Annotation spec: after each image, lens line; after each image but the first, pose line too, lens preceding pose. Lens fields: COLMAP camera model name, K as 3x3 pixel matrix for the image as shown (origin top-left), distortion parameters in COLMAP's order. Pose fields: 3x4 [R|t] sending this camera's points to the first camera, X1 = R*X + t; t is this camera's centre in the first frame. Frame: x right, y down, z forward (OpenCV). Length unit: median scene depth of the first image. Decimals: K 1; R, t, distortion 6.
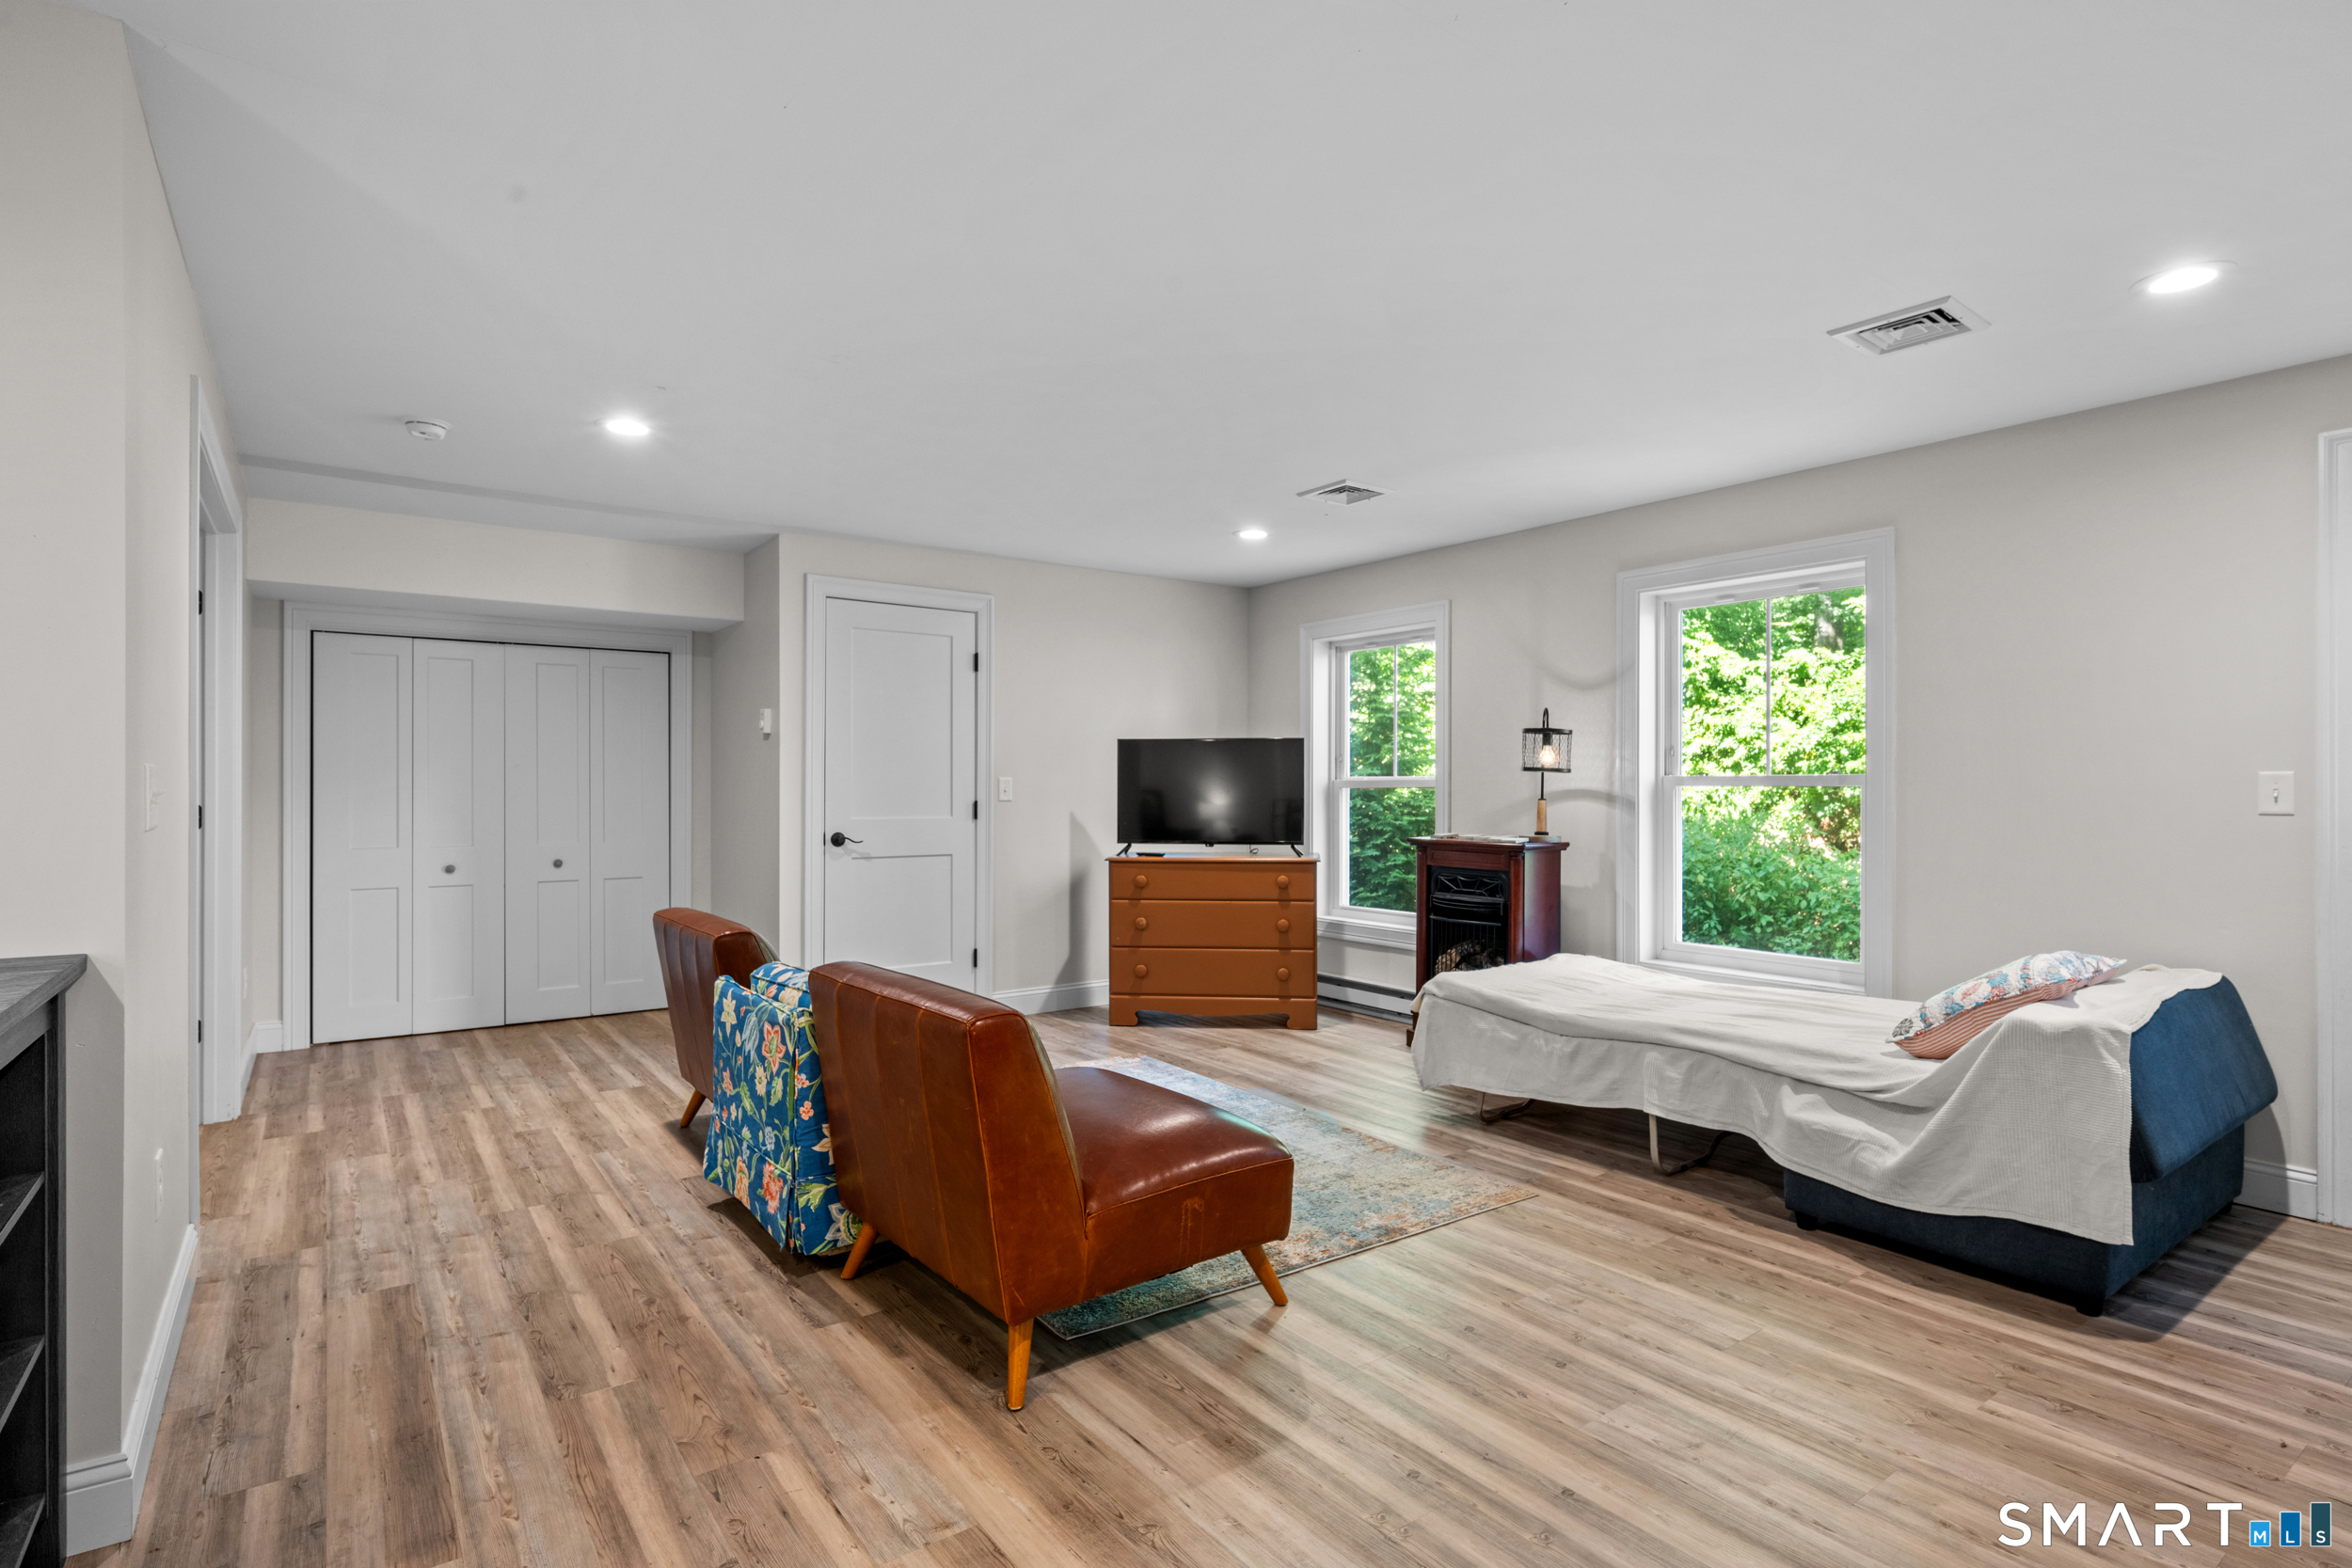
lens RADIAL K [[1138.5, 0, 1176.0], [0, 1138.5, 784.0], [0, 0, 1]] dist [-0.017217, 0.000878]
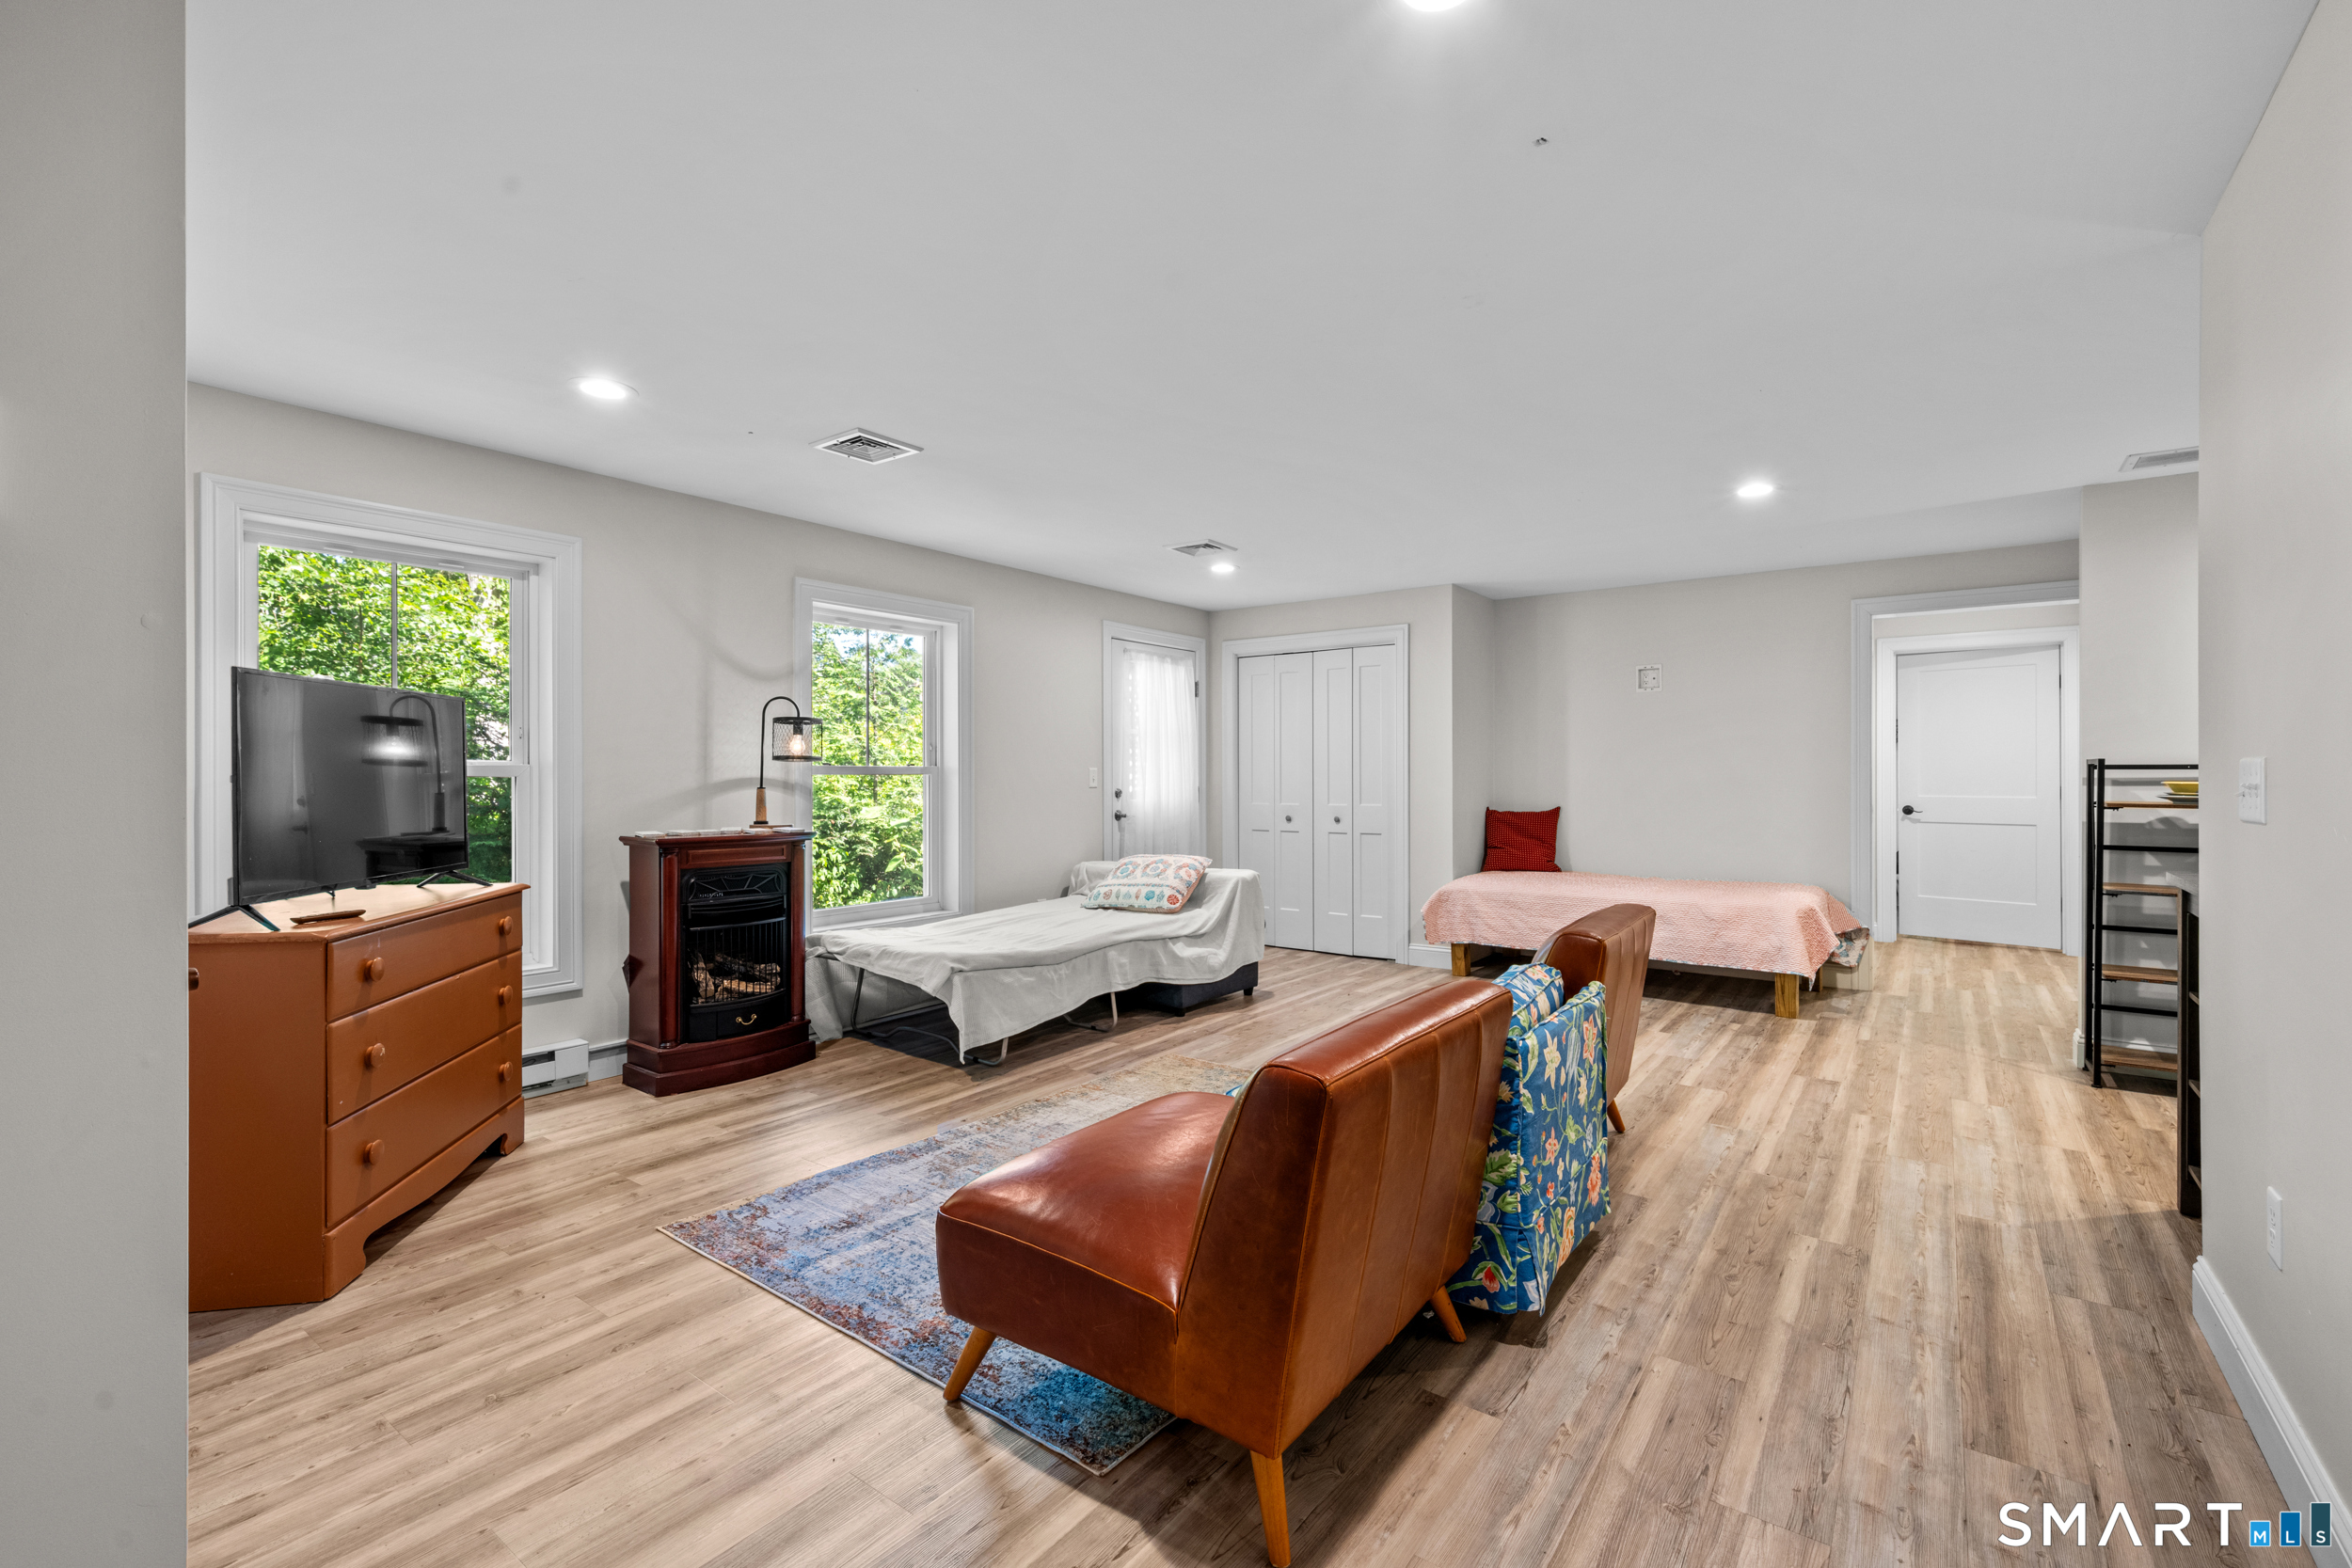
lens RADIAL K [[1014.6, 0, 1176.0], [0, 1014.6, 784.0], [0, 0, 1]] dist [0.003227, -0.004938]
pose [[-0.281259, -0.012303, 0.959553, -1.042993], [-0.005108, 0.999923, 0.011323, -0.003008], [-0.959618, -0.001716, -0.281301, 1.509677]]
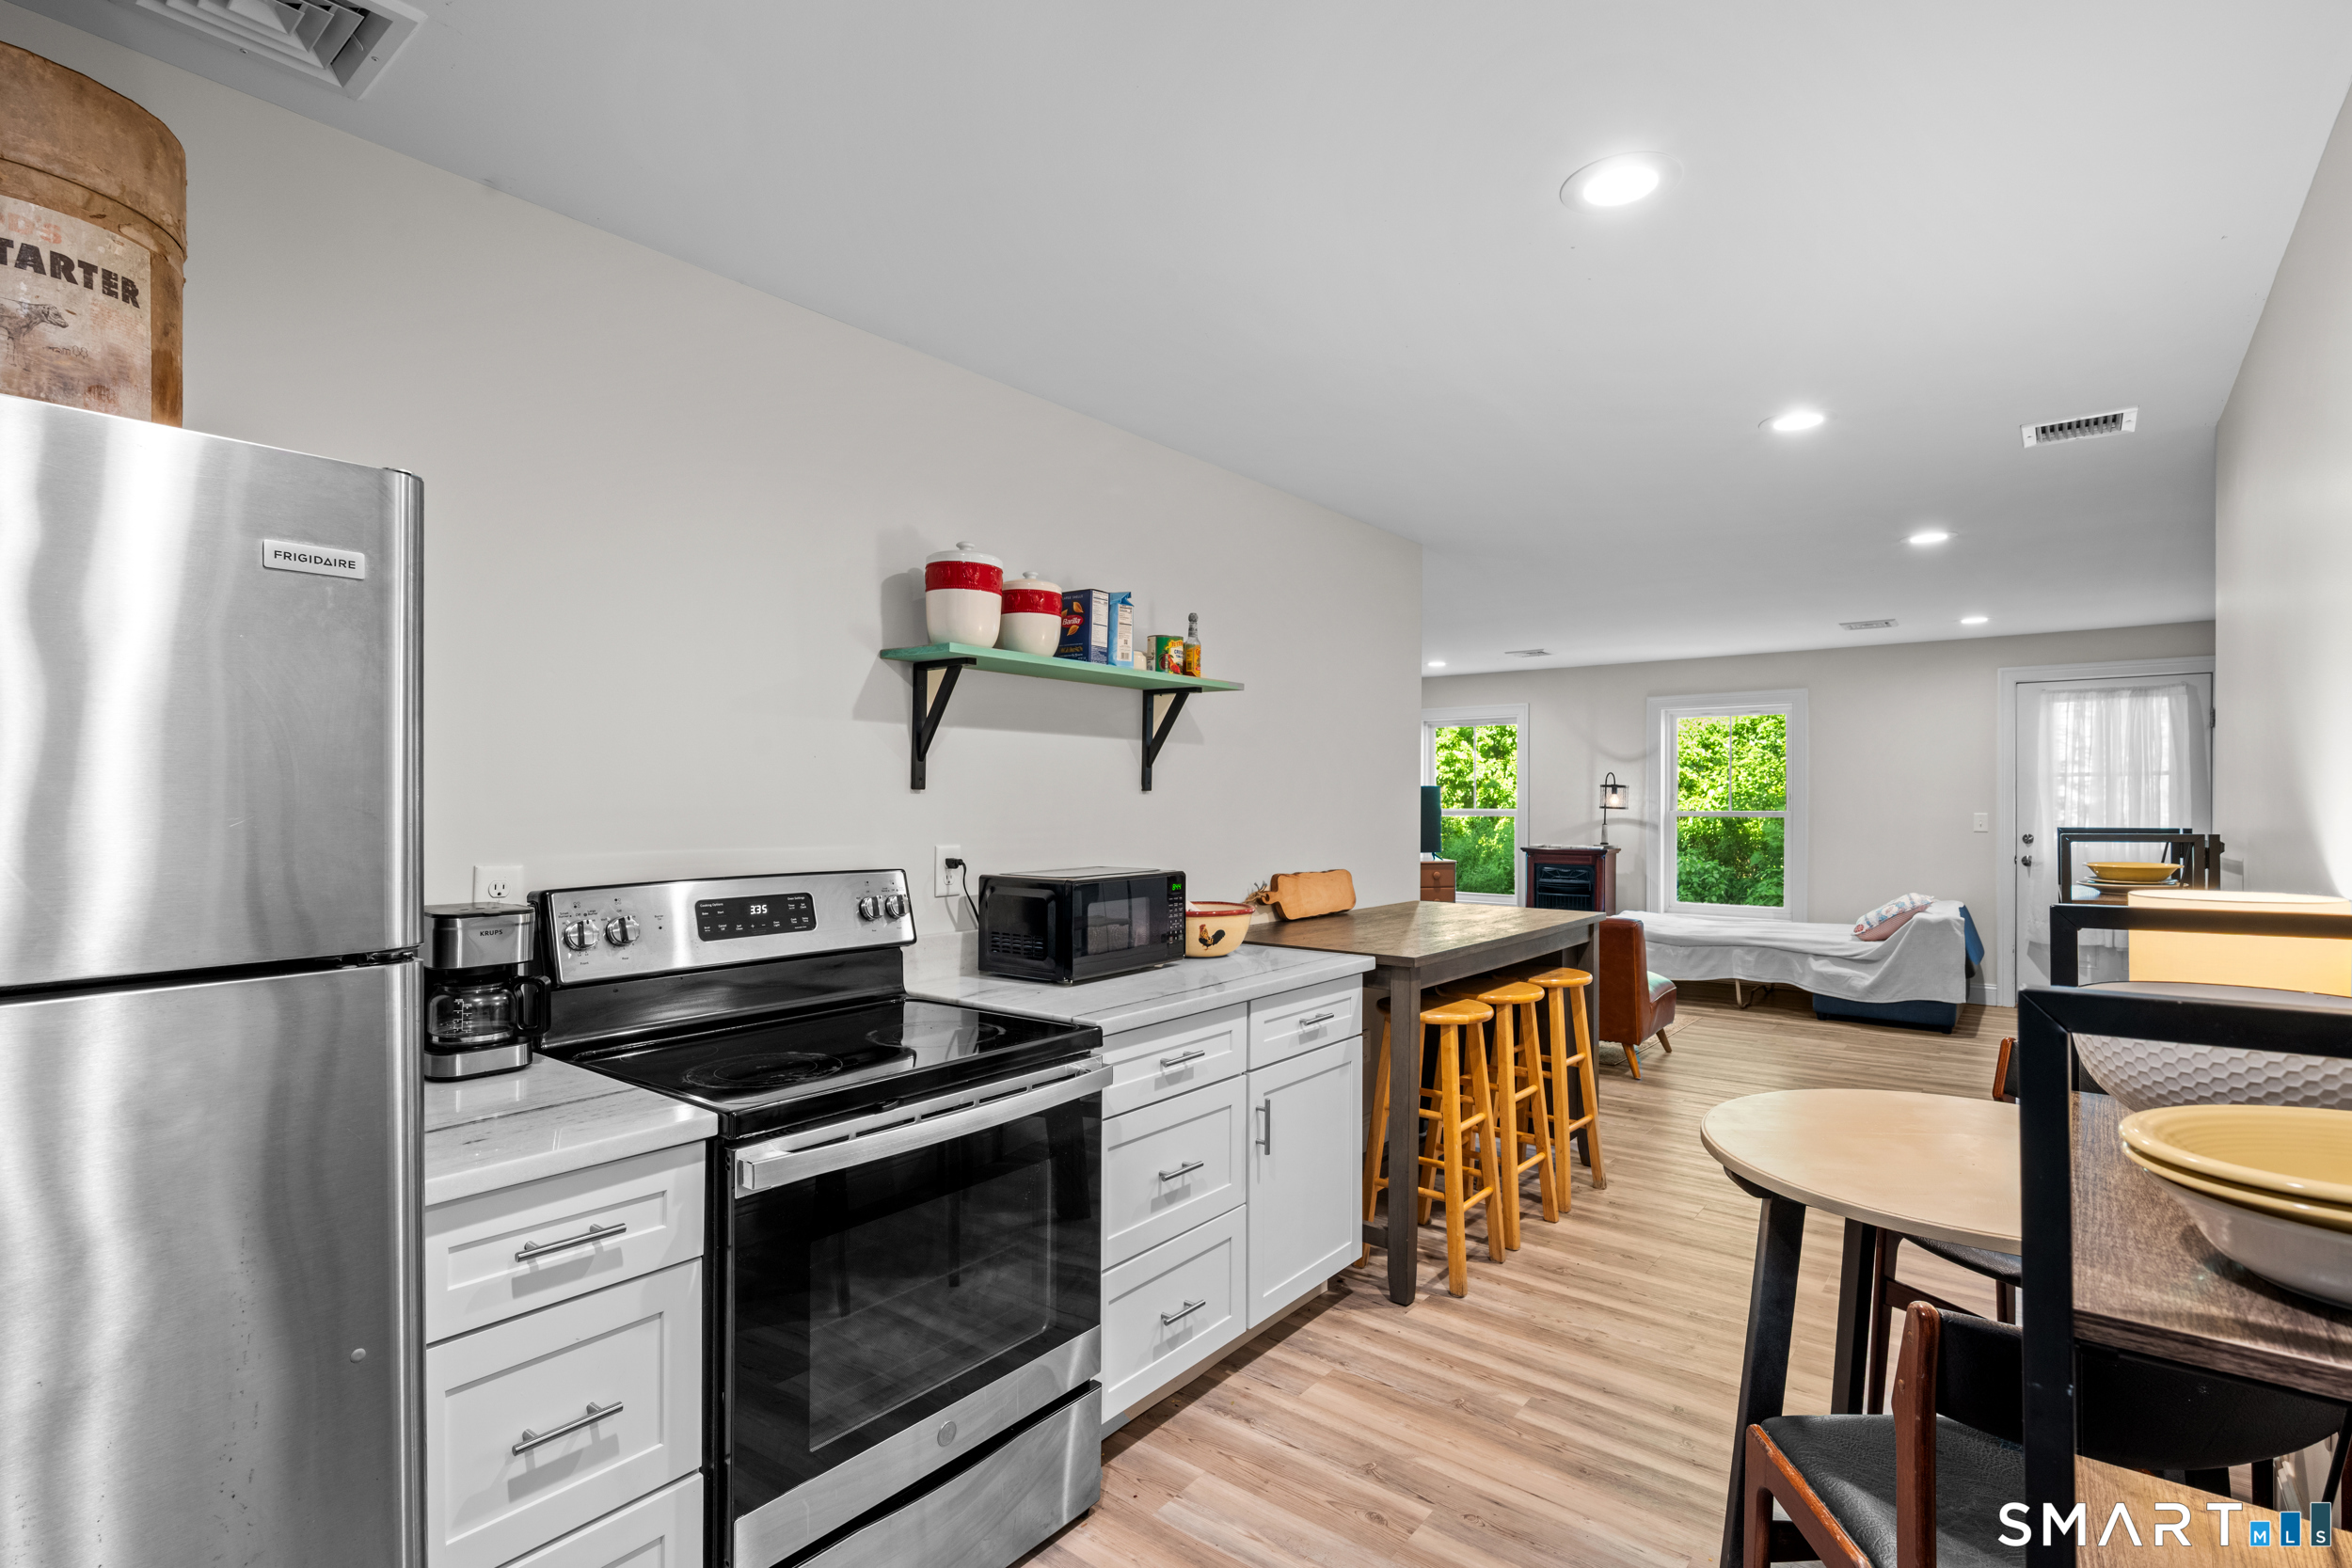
lens RADIAL K [[1108.3, 0, 1176.0], [0, 1108.3, 784.0], [0, 0, 1]] dist [-0.002031, -0.000231]
pose [[0.968404, -0.001926, 0.249379, -1.242471], [0.004577, 0.999939, -0.010050, -0.057716], [-0.249345, 0.010874, 0.968354, -0.814676]]
